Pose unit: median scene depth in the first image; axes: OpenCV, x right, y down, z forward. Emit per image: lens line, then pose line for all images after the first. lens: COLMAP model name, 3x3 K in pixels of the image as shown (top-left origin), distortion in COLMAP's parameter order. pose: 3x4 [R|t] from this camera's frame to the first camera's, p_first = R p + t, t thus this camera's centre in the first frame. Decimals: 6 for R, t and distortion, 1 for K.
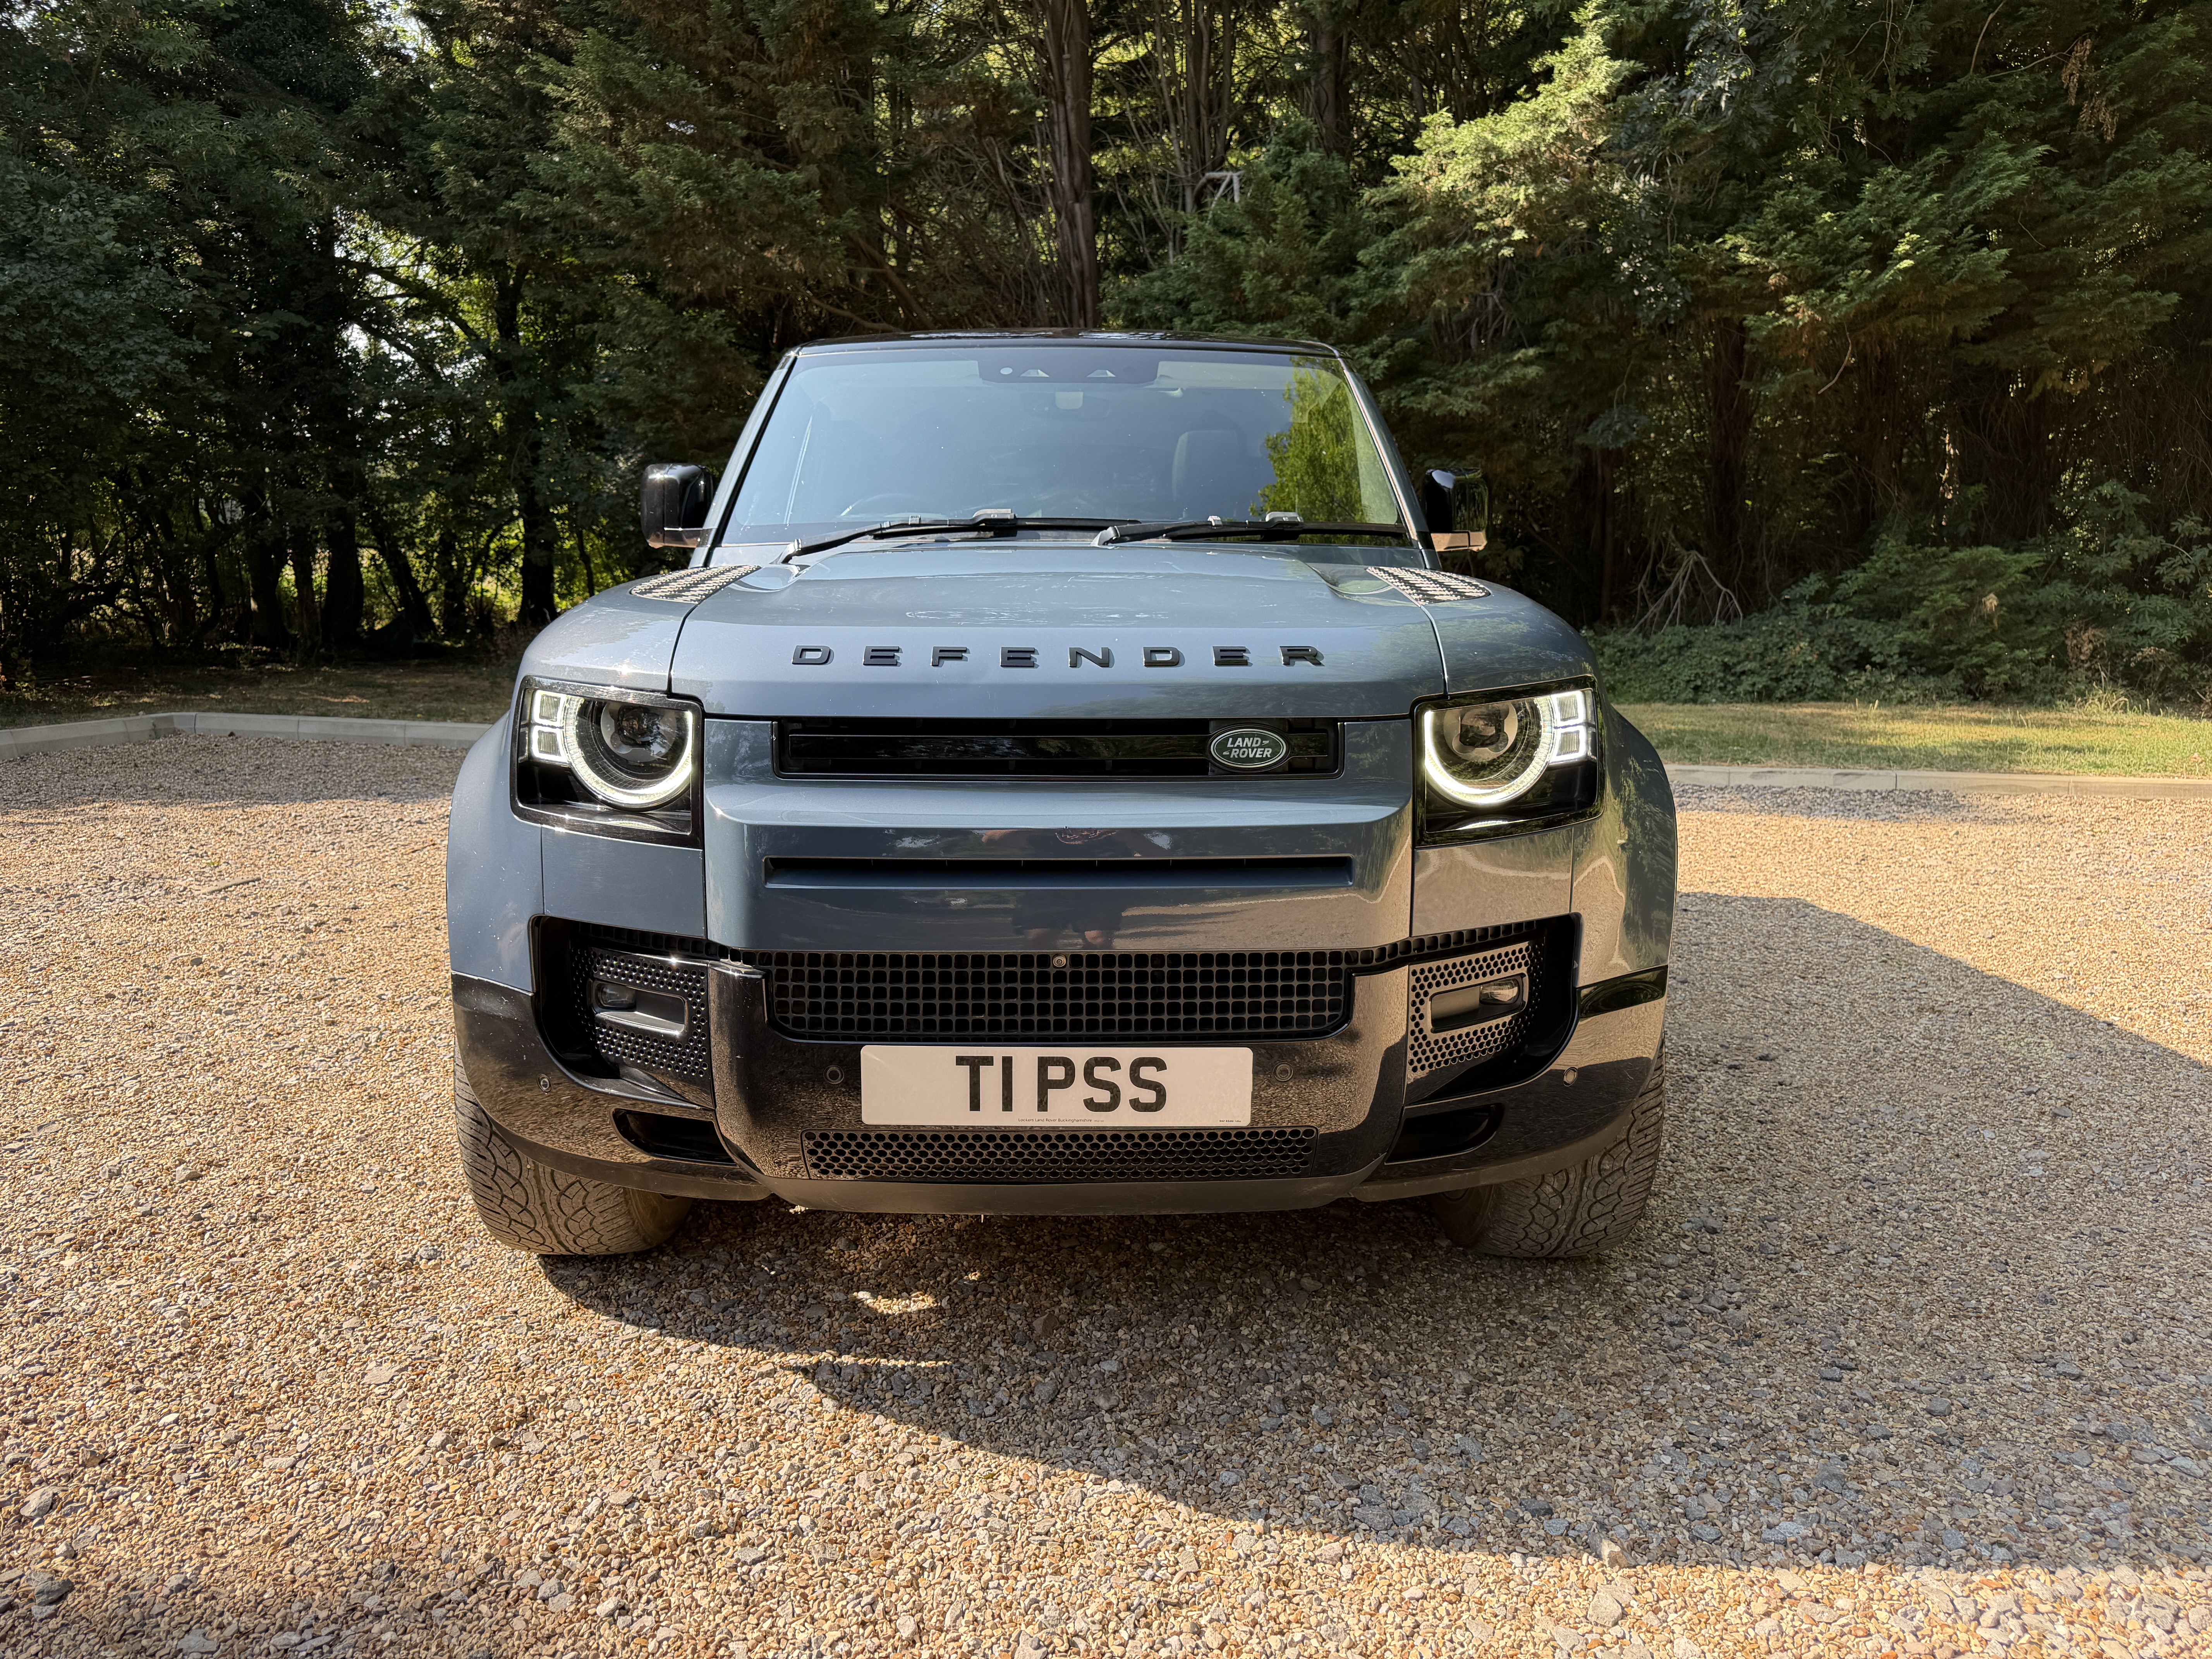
lens RADIAL K [[1602.3, 0, 1119.6], [0, 1602.3, 839.8], [0, 0, 1]] dist [0.021307, -0.016092]
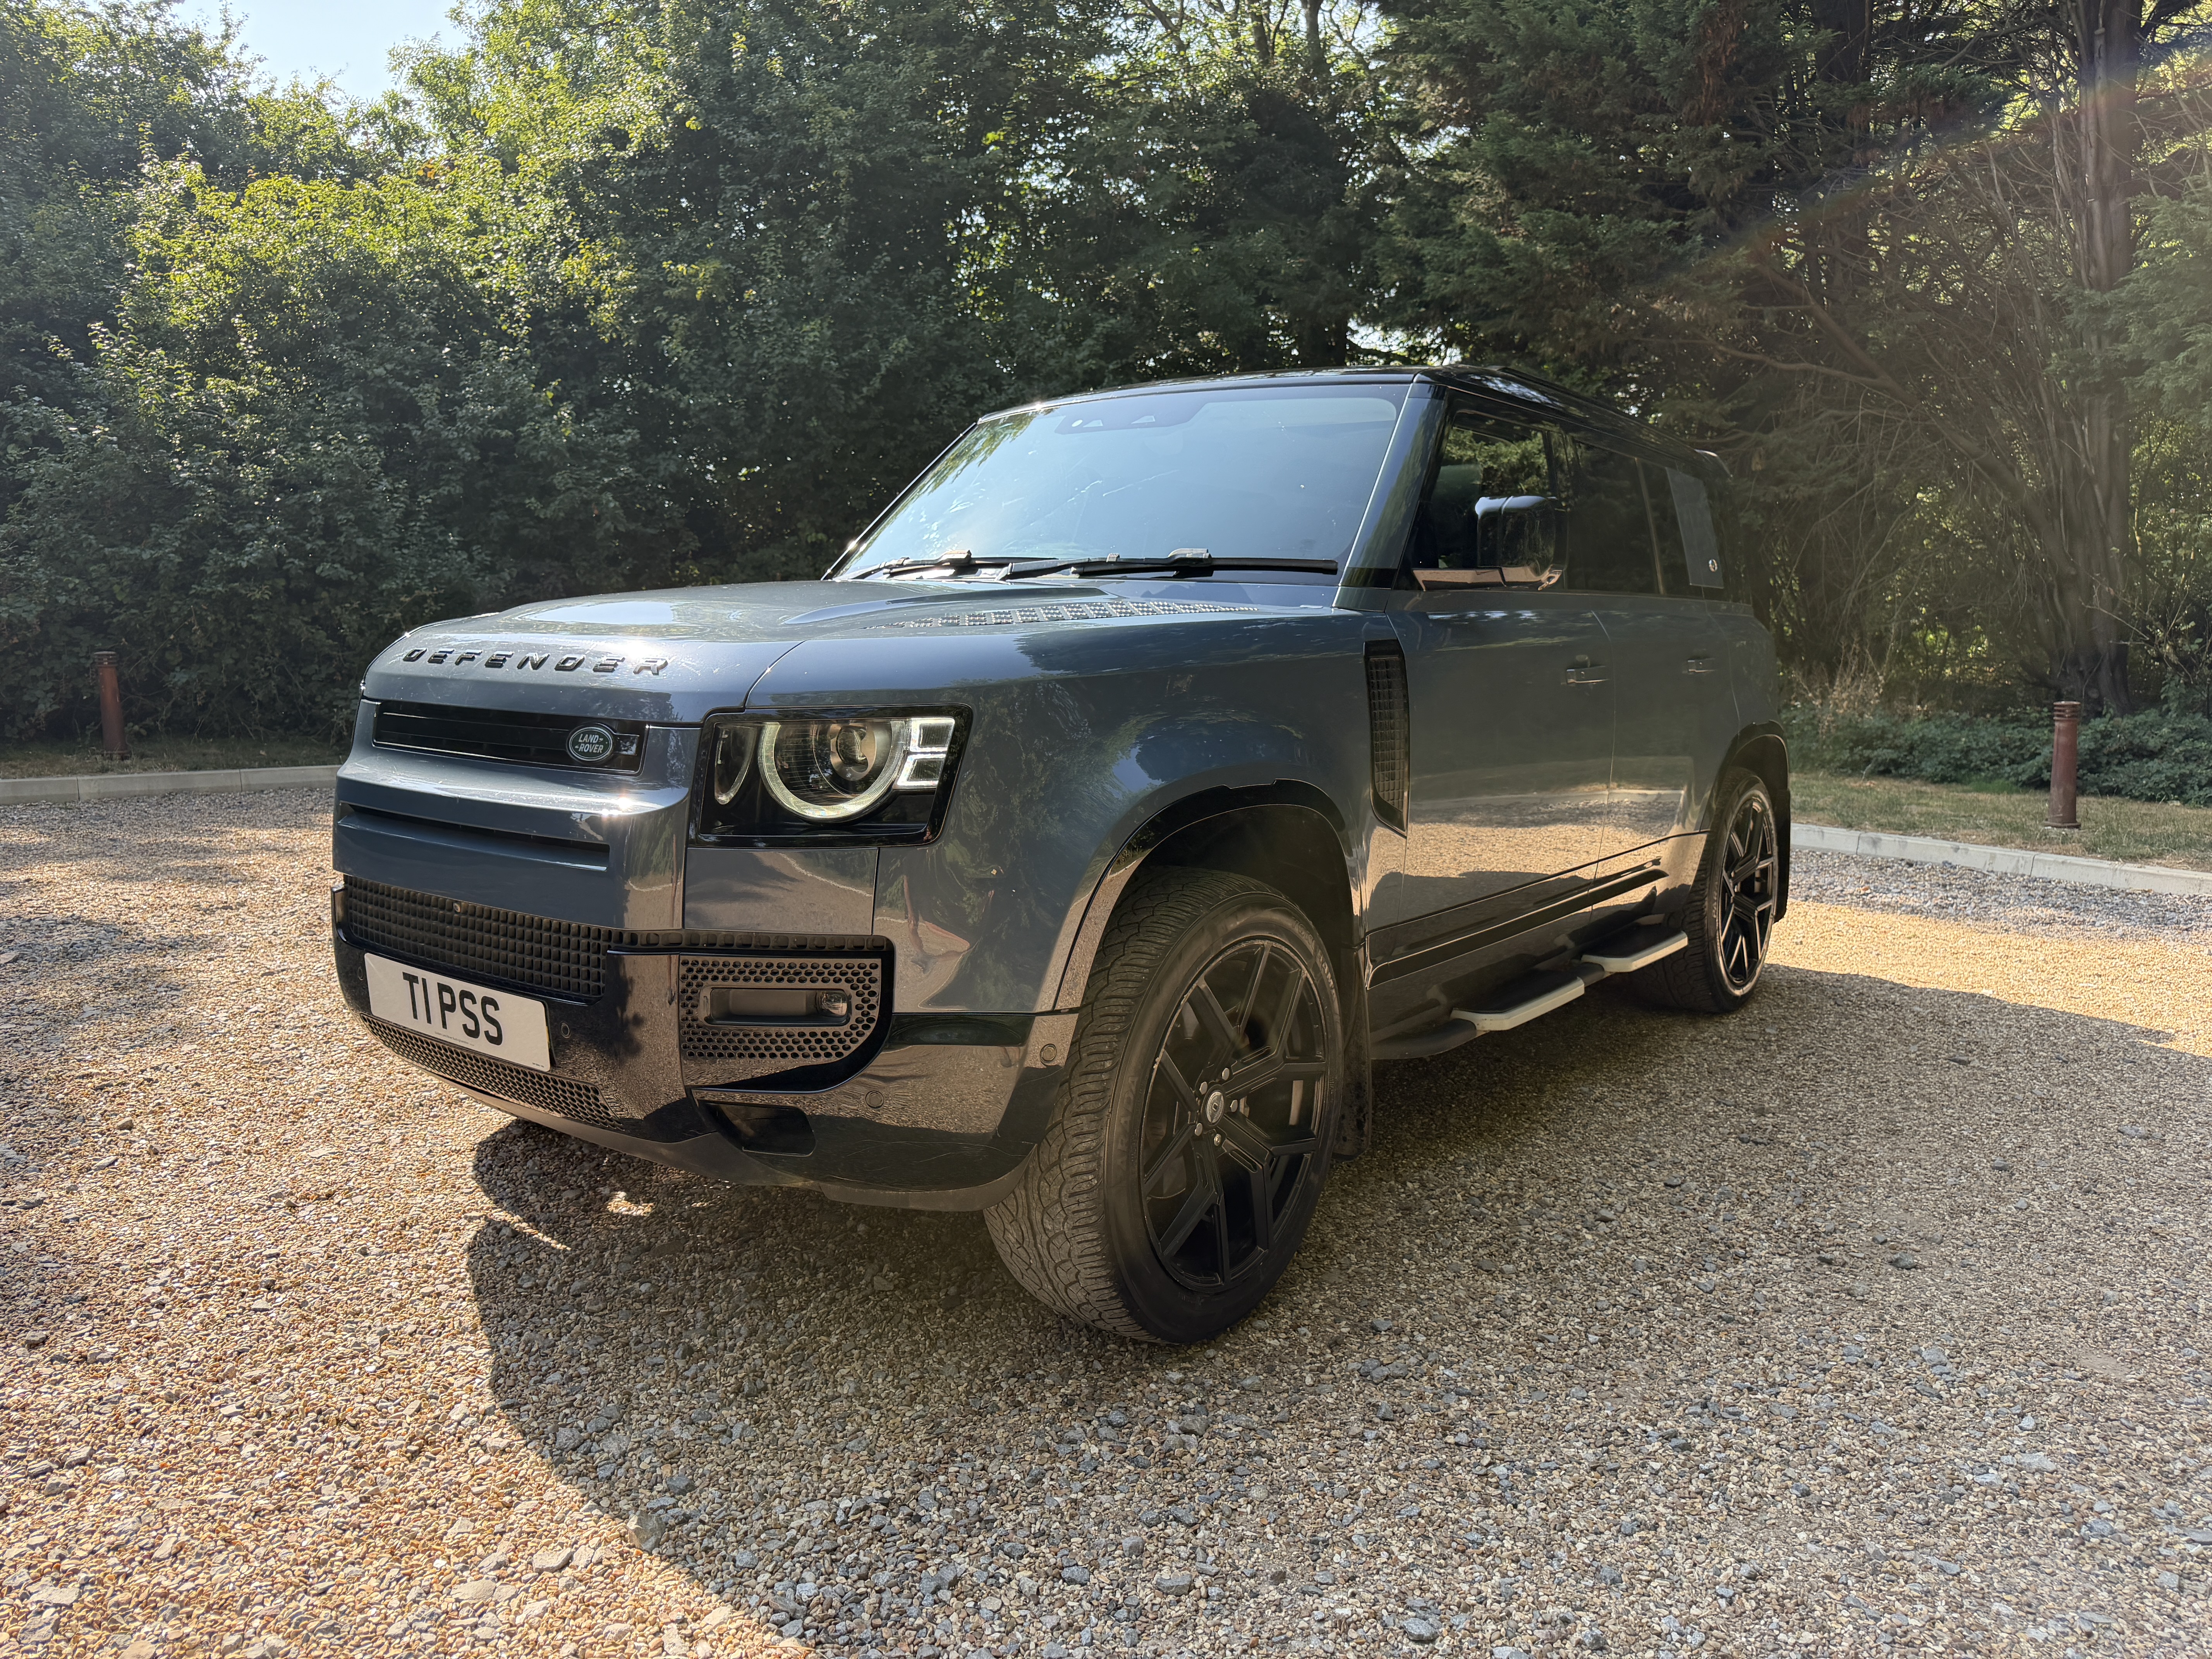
lens RADIAL K [[1602.3, 0, 1121.9], [0, 1602.3, 823.9], [0, 0, 1]] dist [0.021307, -0.016092]
pose [[0.757350, 0.078631, -0.648258, 1.118727], [-0.107517, 0.994191, -0.005019, -0.036801], [0.644098, 0.073500, 0.761404, 0.372941]]
